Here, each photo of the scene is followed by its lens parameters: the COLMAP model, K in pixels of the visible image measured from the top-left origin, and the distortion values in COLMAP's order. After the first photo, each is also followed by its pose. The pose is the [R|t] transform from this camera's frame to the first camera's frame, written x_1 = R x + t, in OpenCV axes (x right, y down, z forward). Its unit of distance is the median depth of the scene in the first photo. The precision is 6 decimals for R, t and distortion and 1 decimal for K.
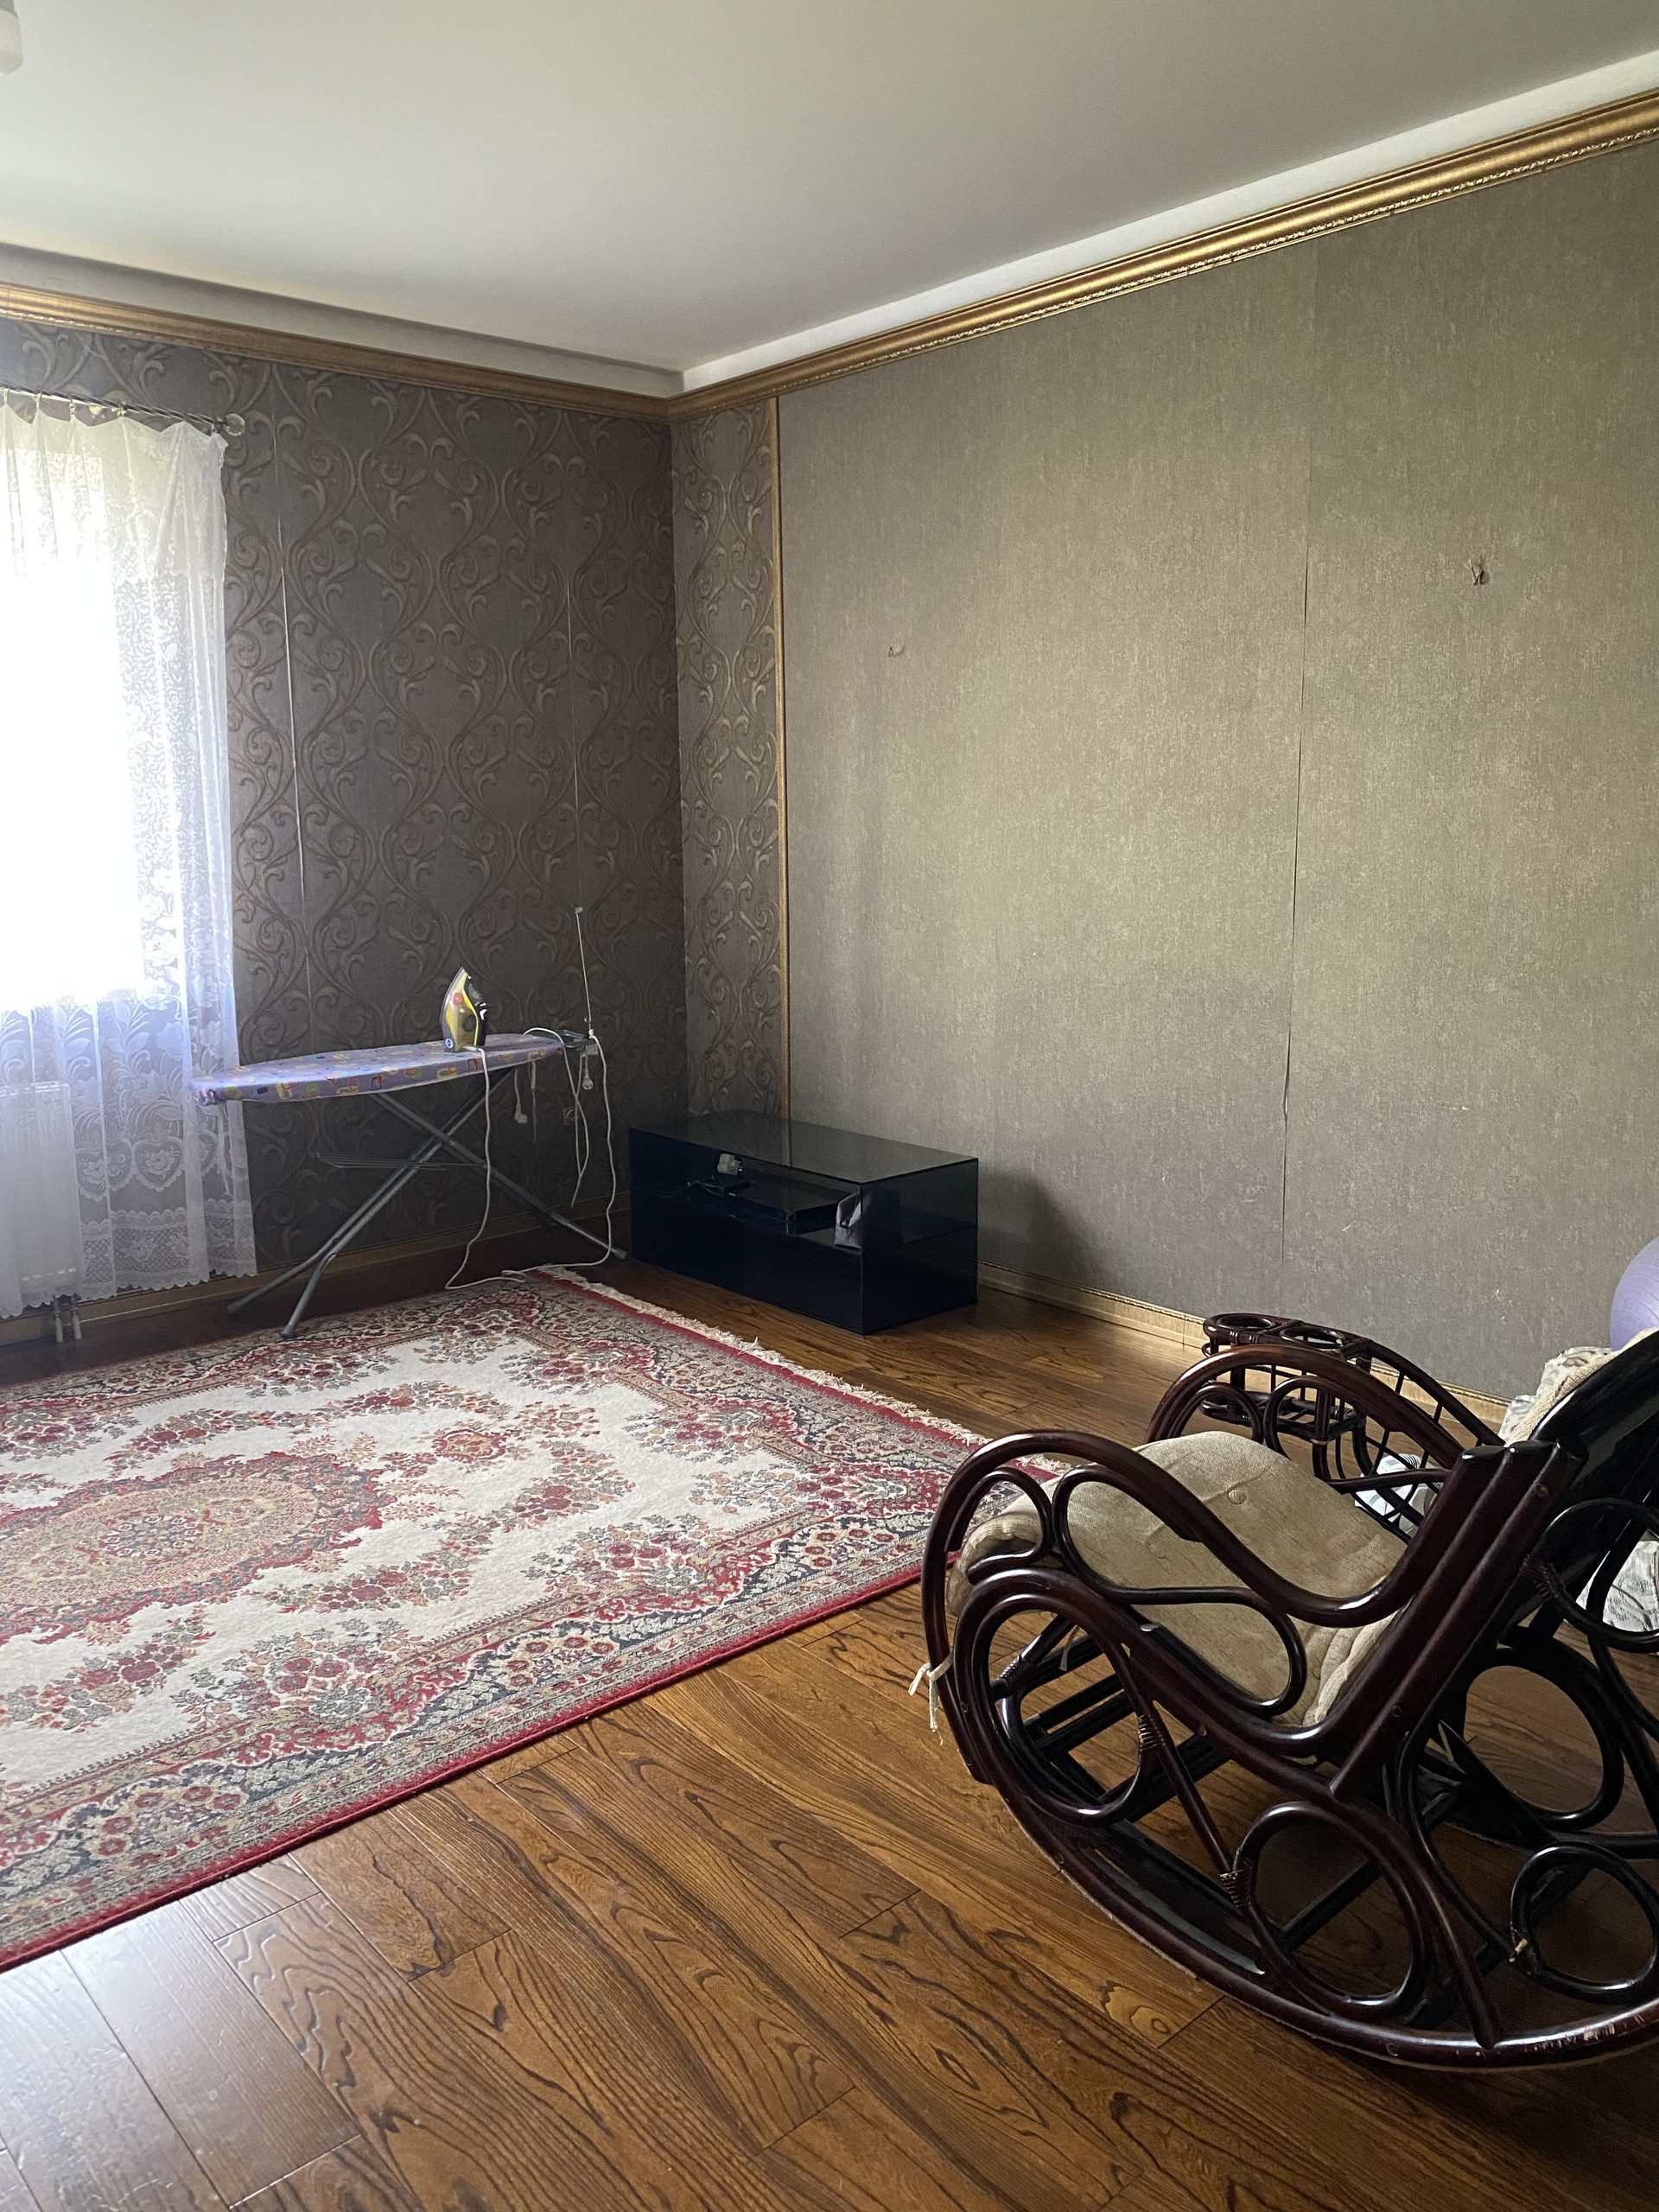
lens RADIAL K [[1700.2, 0, 840.1], [0, 1700.2, 1089.5], [0, 0, 1]] dist [0.042454, -0.050882]
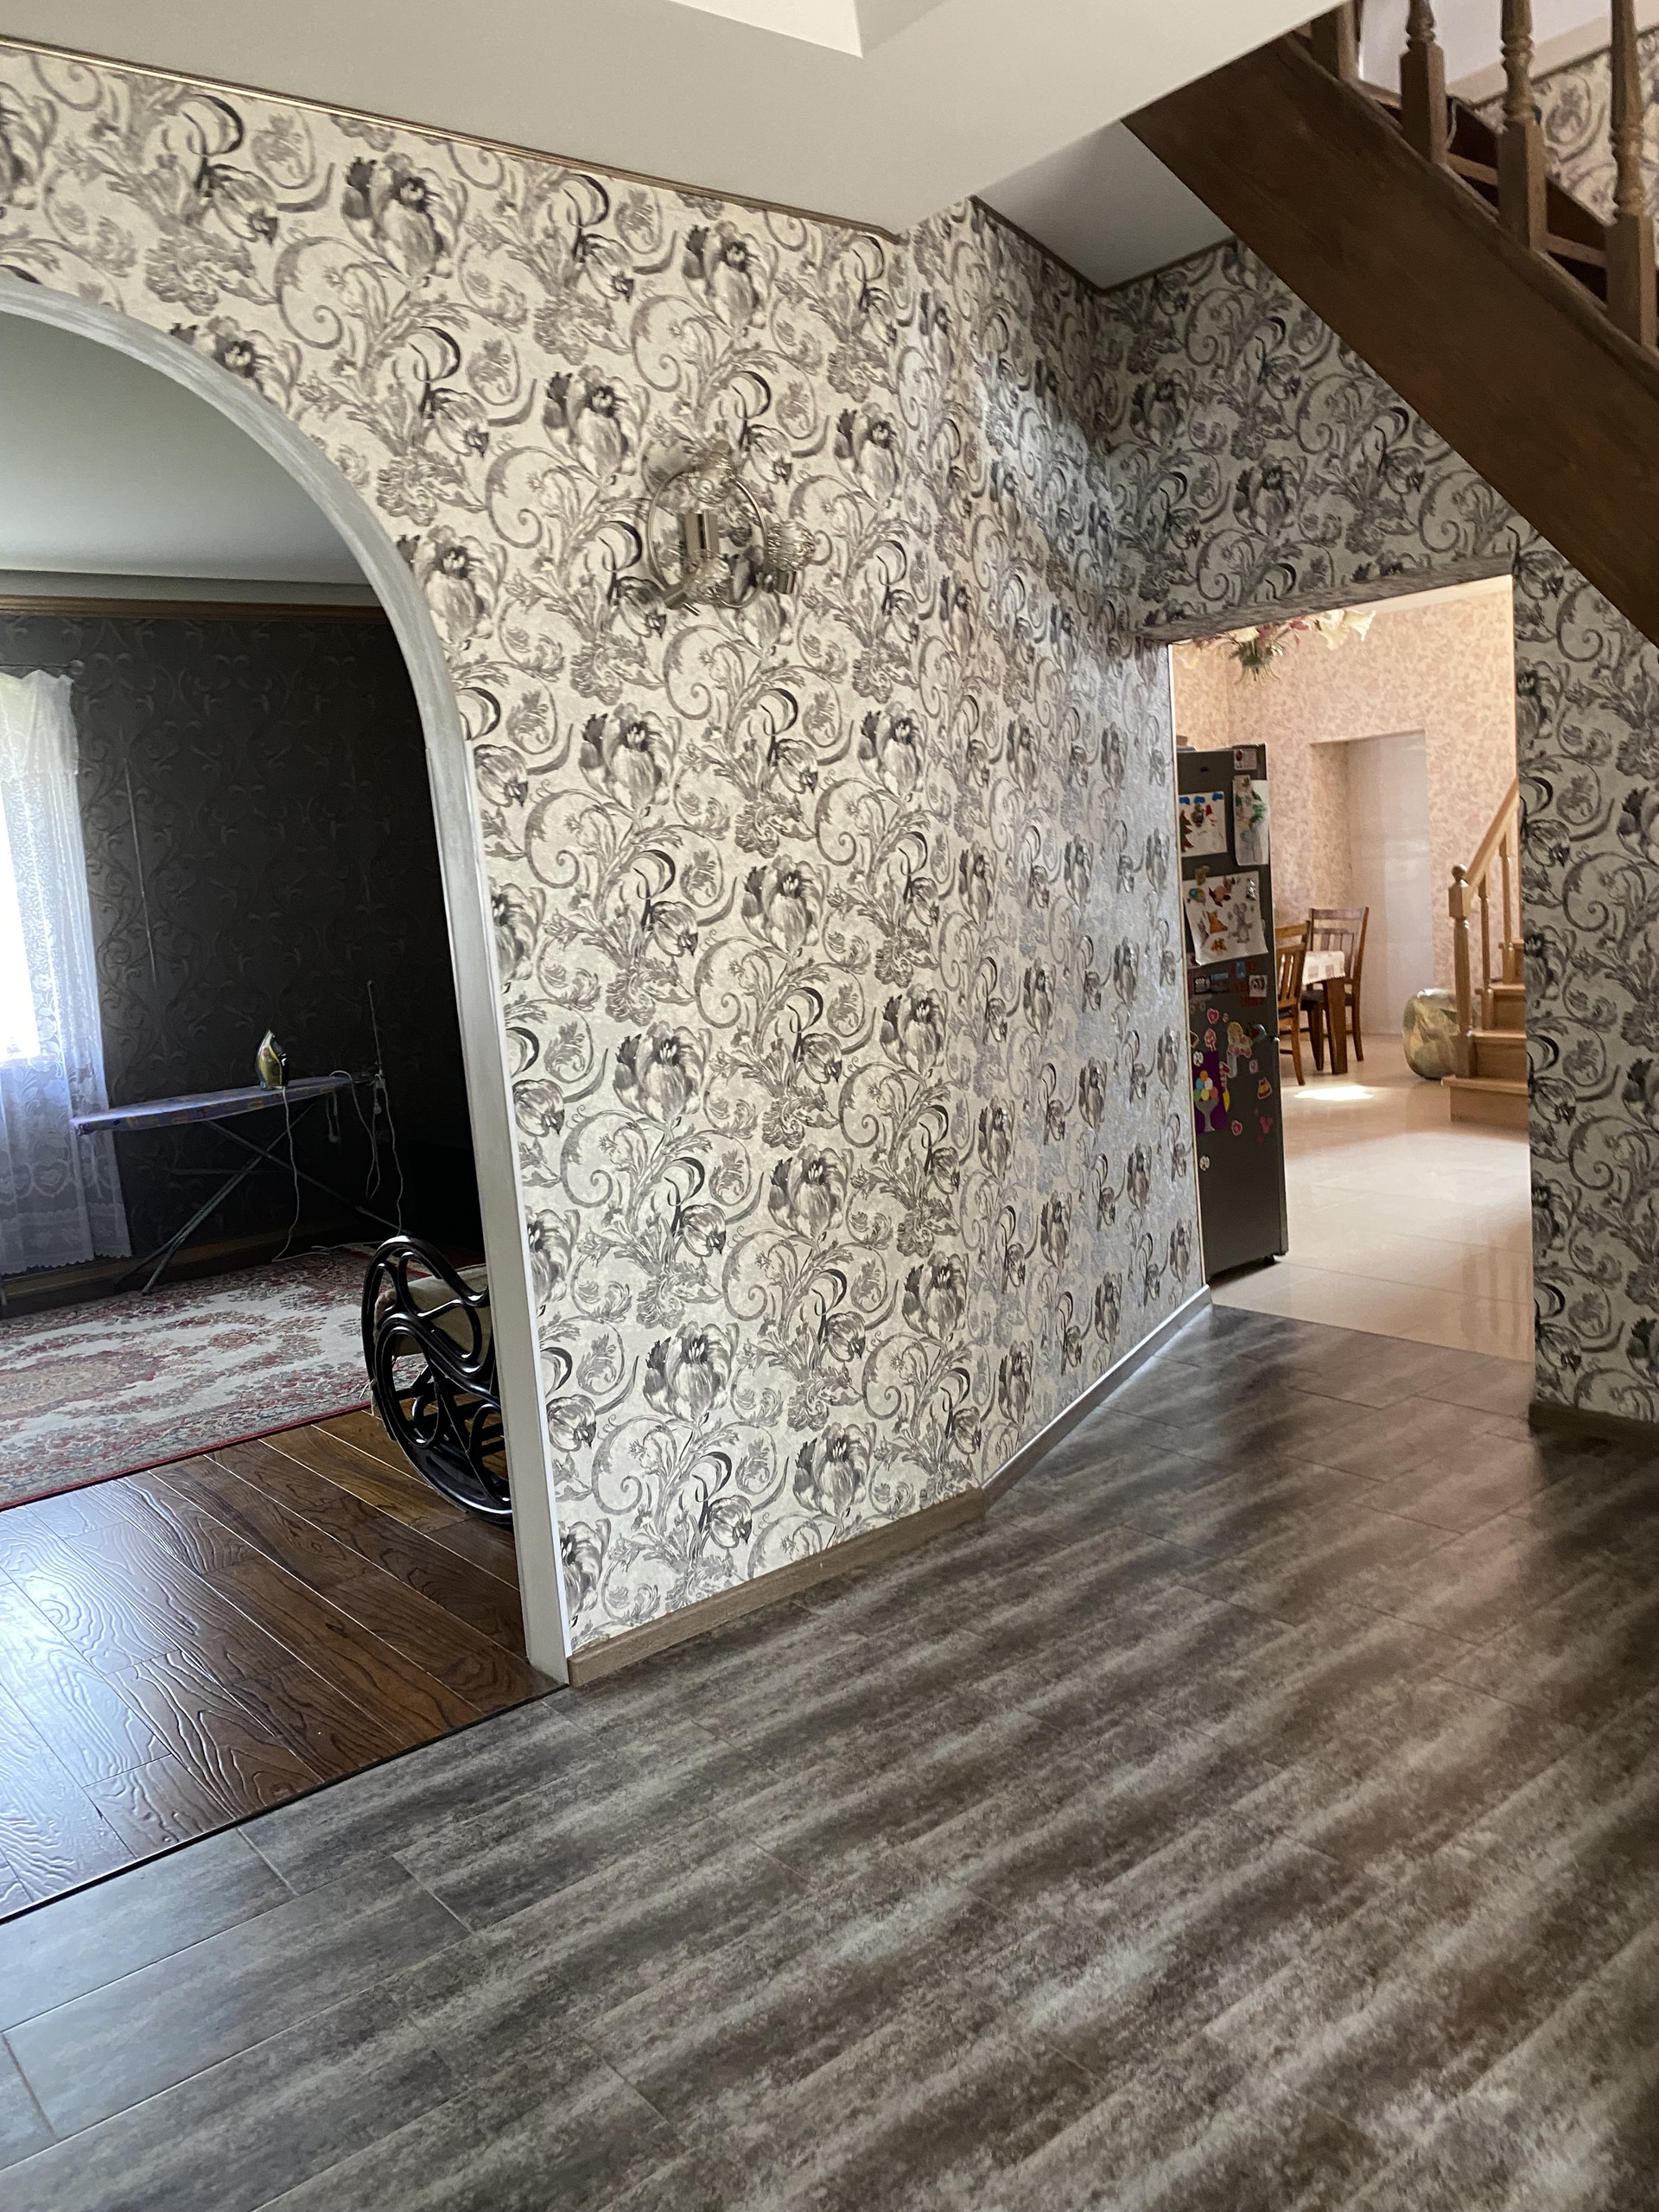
lens RADIAL K [[1700.2, 0, 846.8], [0, 1700.2, 1101.4], [0, 0, 1]] dist [0.042454, -0.050882]
pose [[0.996681, -0.065111, -0.048867, 0.345727], [0.063437, 0.997370, -0.035064, 0.072365], [0.051021, 0.031848, 0.998190, -0.407873]]
